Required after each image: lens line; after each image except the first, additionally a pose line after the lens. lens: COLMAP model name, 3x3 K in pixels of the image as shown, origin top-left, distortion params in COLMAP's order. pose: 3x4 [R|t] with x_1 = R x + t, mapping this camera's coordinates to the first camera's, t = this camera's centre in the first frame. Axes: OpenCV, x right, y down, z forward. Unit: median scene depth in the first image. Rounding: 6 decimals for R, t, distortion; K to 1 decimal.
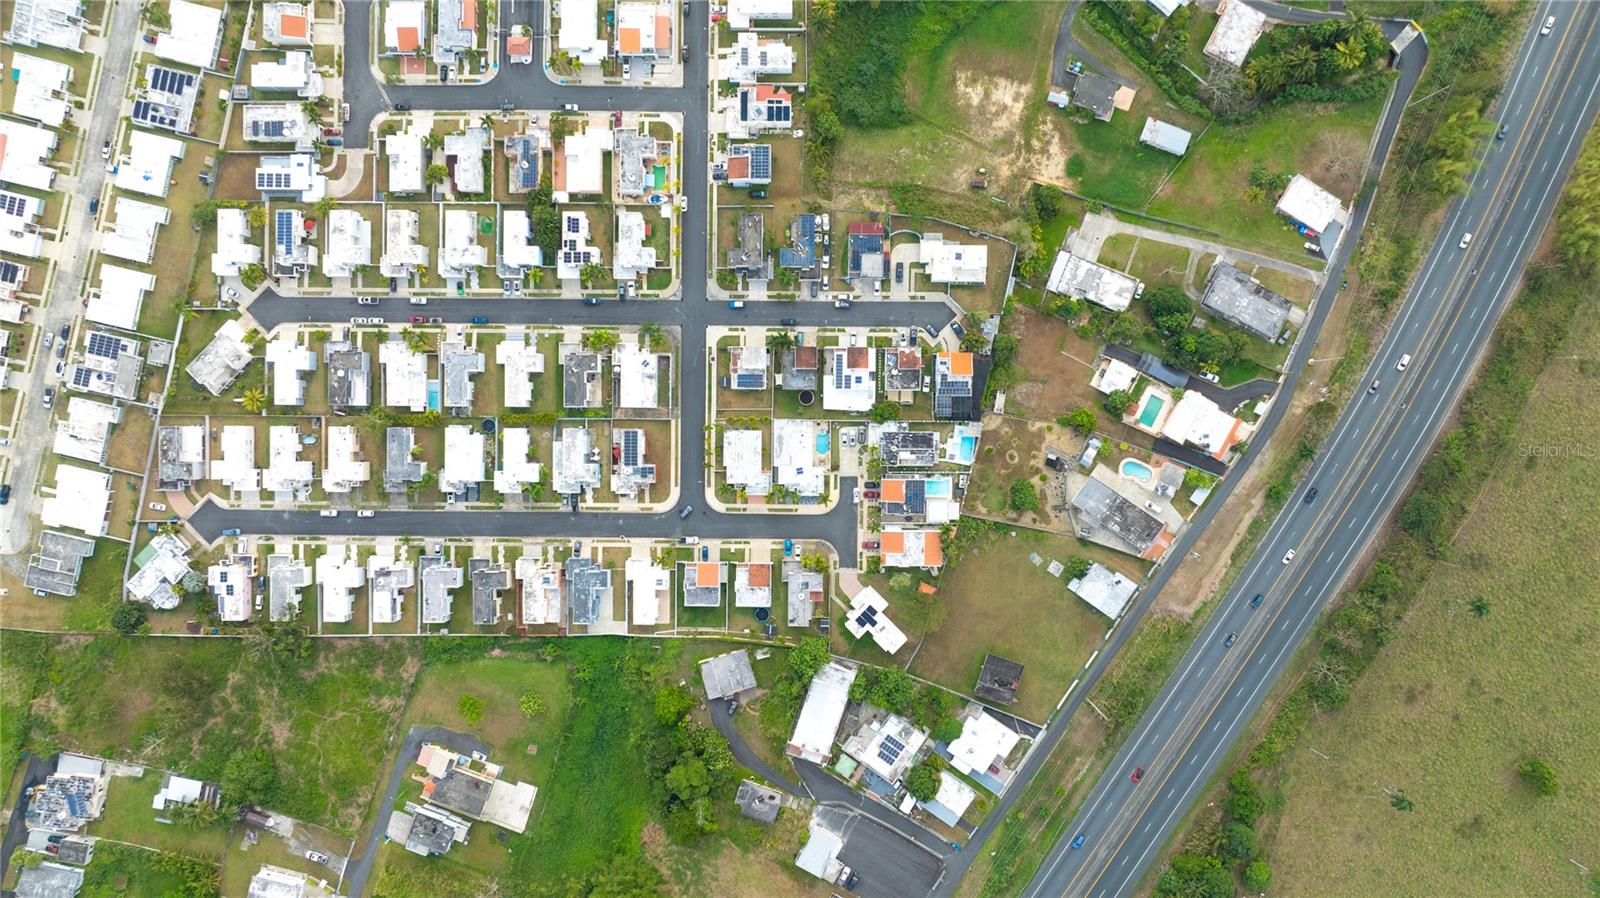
lens RADIAL K [[1128.3, 0, 802.2], [0, 1128.3, 450.0], [0, 0, 1]] dist [-0.030535, 0.027658]
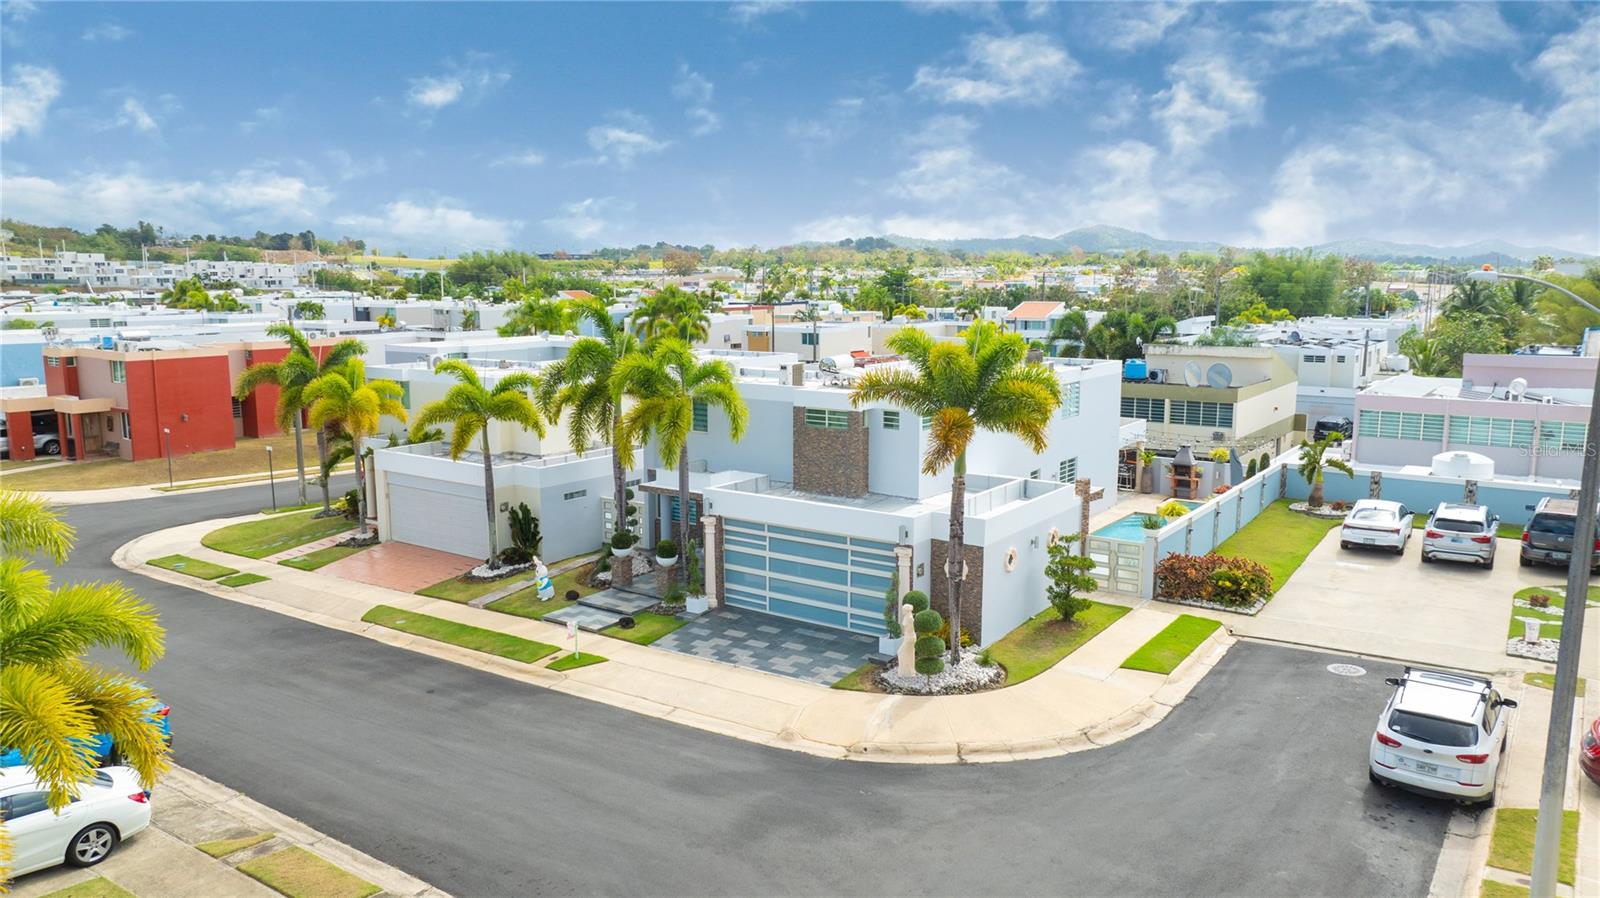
lens RADIAL K [[1128.3, 0, 801.6], [0, 1128.3, 442.6], [0, 0, 1]] dist [-0.030535, 0.027658]
pose [[0.818607, 0.077258, -0.569135, 0.053029], [-0.574354, 0.108720, -0.811355, 0.108301], [-0.000808, 0.991066, 0.133372, 0.976699]]
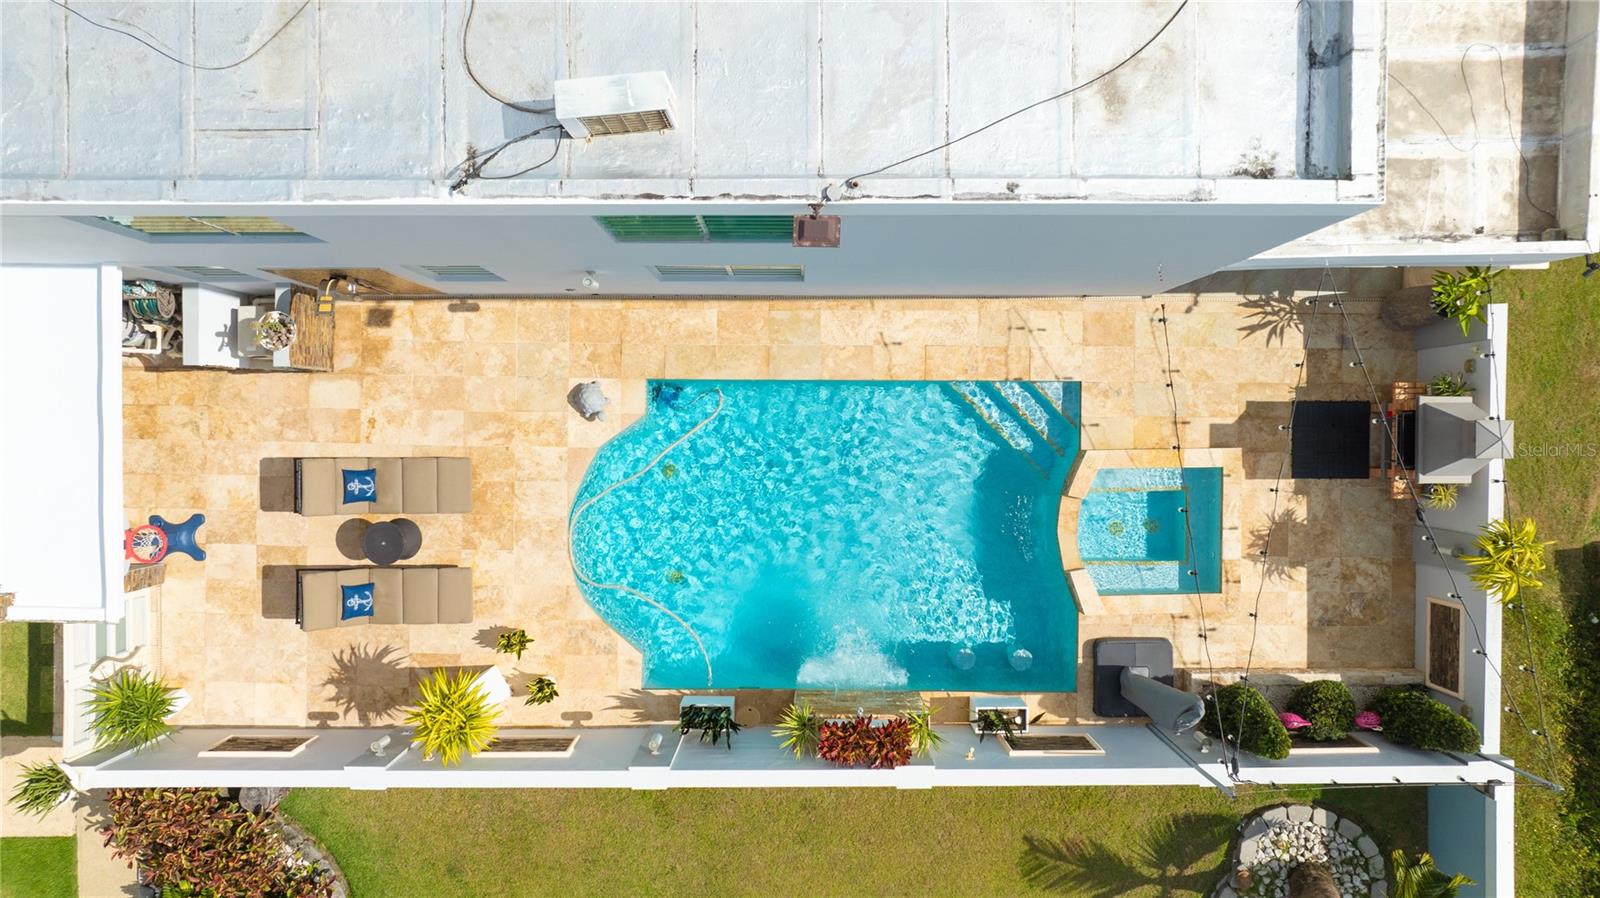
lens RADIAL K [[1128.3, 0, 788.4], [0, 1128.3, 451.3], [0, 0, 1]] dist [-0.030535, 0.027658]
pose [[0.009869, 0.999708, 0.022040, 0.013939], [-0.999924, 0.010031, -0.007225, -0.003703], [-0.007444, -0.021967, 0.999731, 0.961446]]
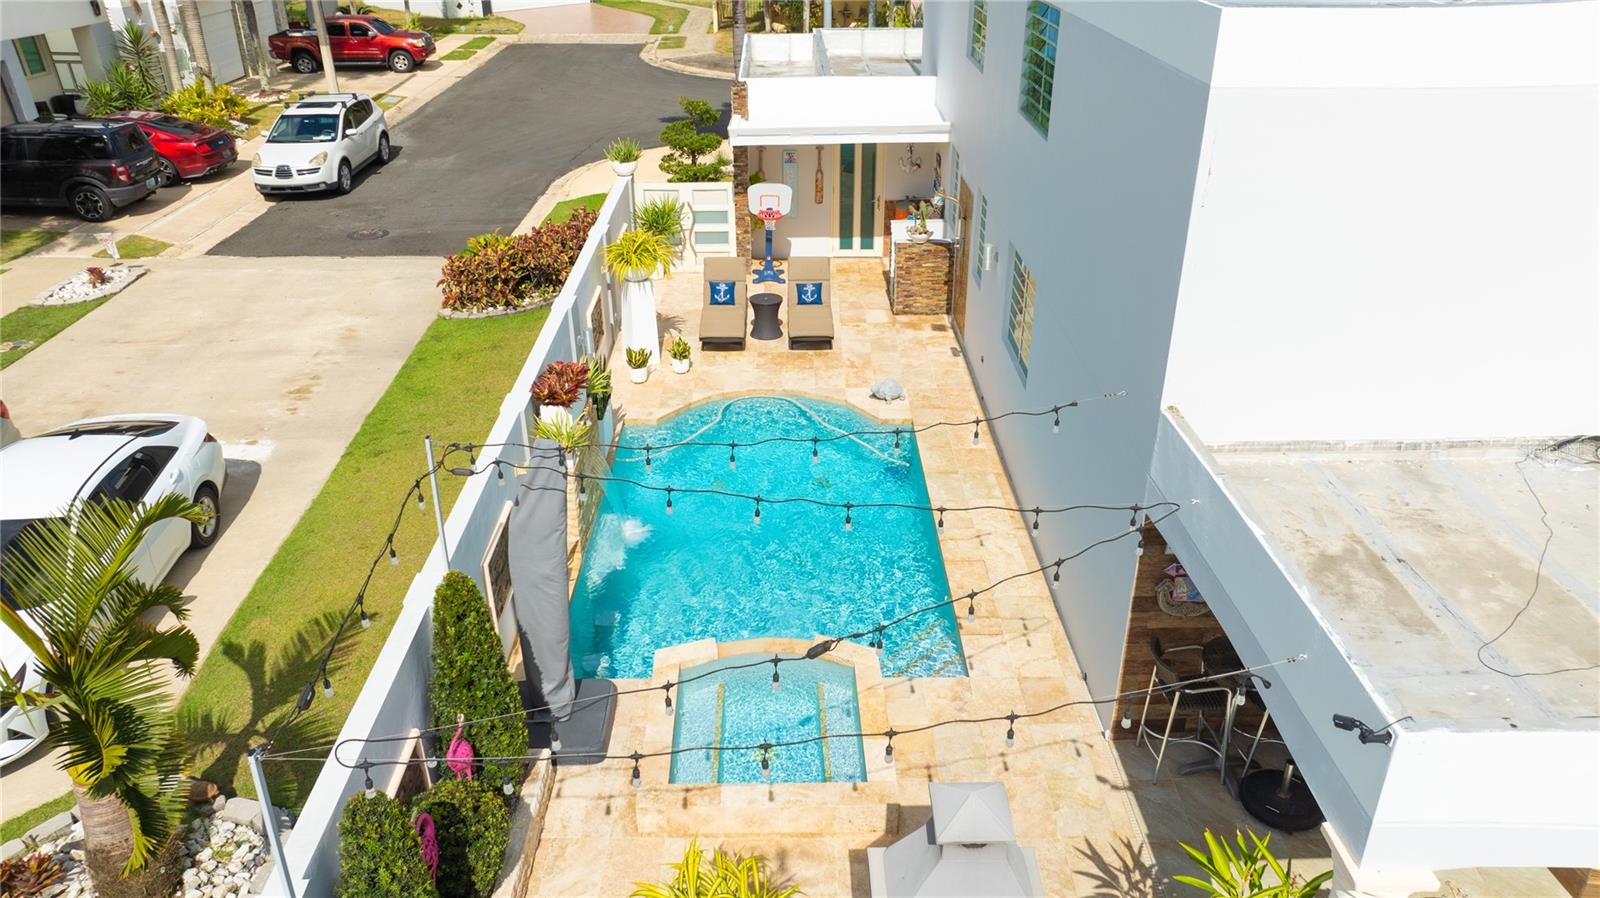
lens RADIAL K [[1128.3, 0, 802.6], [0, 1128.3, 444.5], [0, 0, 1]] dist [-0.030535, 0.027658]
pose [[-0.999632, 0.019911, -0.018409, 0.017195], [-0.025635, -0.472479, 0.880969, -0.037022], [0.008844, 0.881117, 0.472816, 0.981701]]
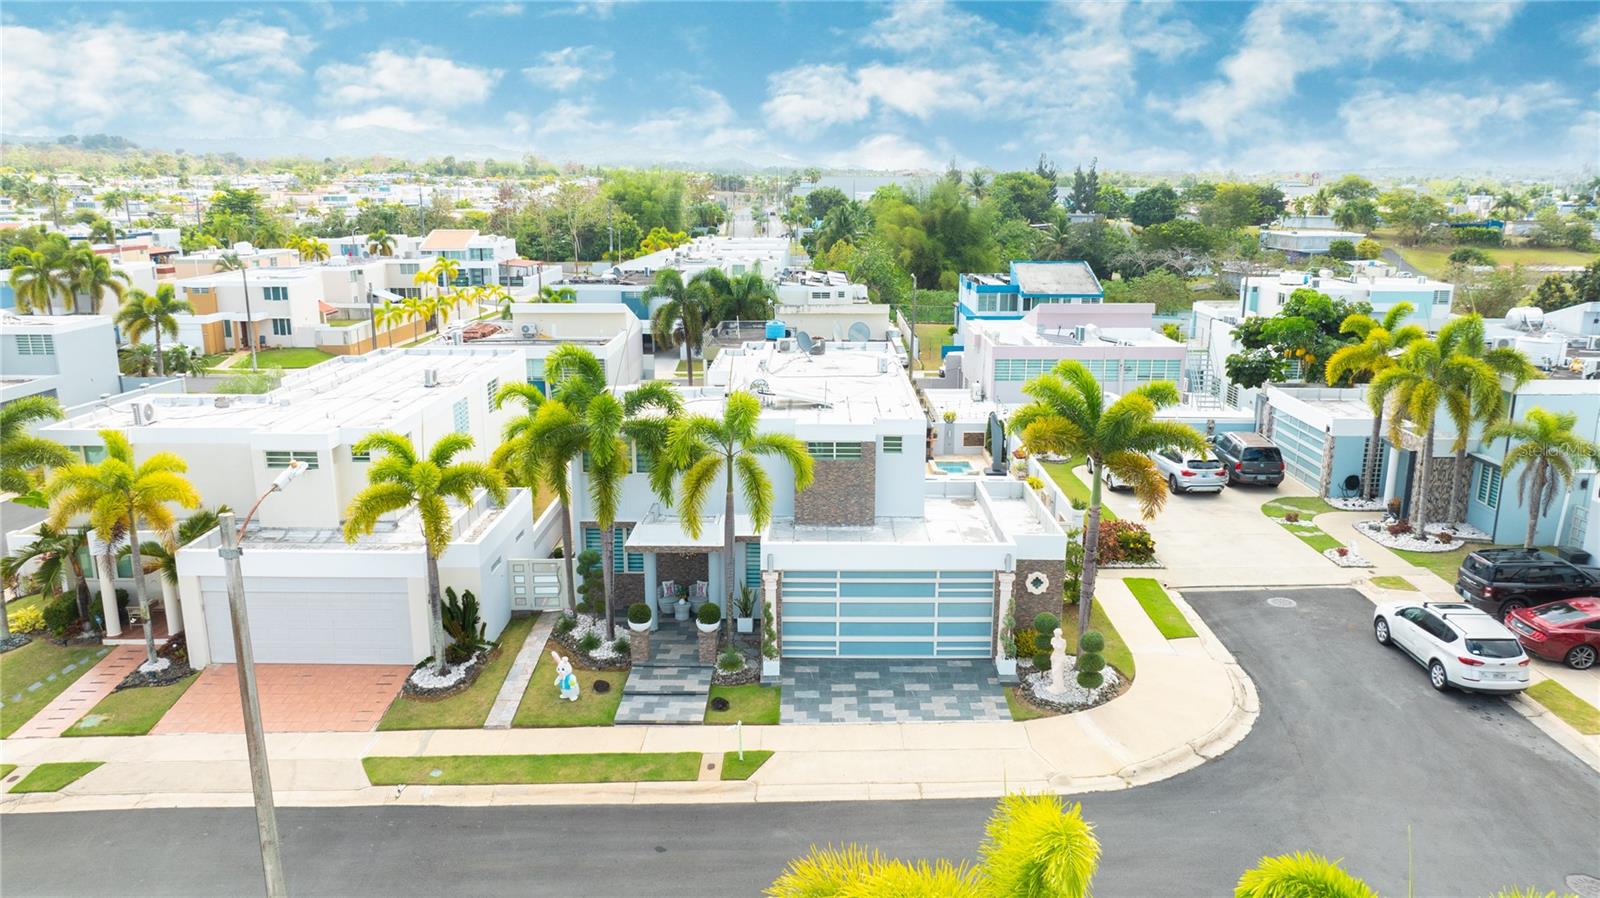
lens RADIAL K [[1128.3, 0, 802.6], [0, 1128.3, 441.9], [0, 0, 1]] dist [-0.030535, 0.027658]
pose [[0.999993, -0.003695, -0.000596, -0.001255], [0.000216, 0.216024, -0.976388, 0.121383], [0.003736, 0.976381, 0.216023, 0.966455]]
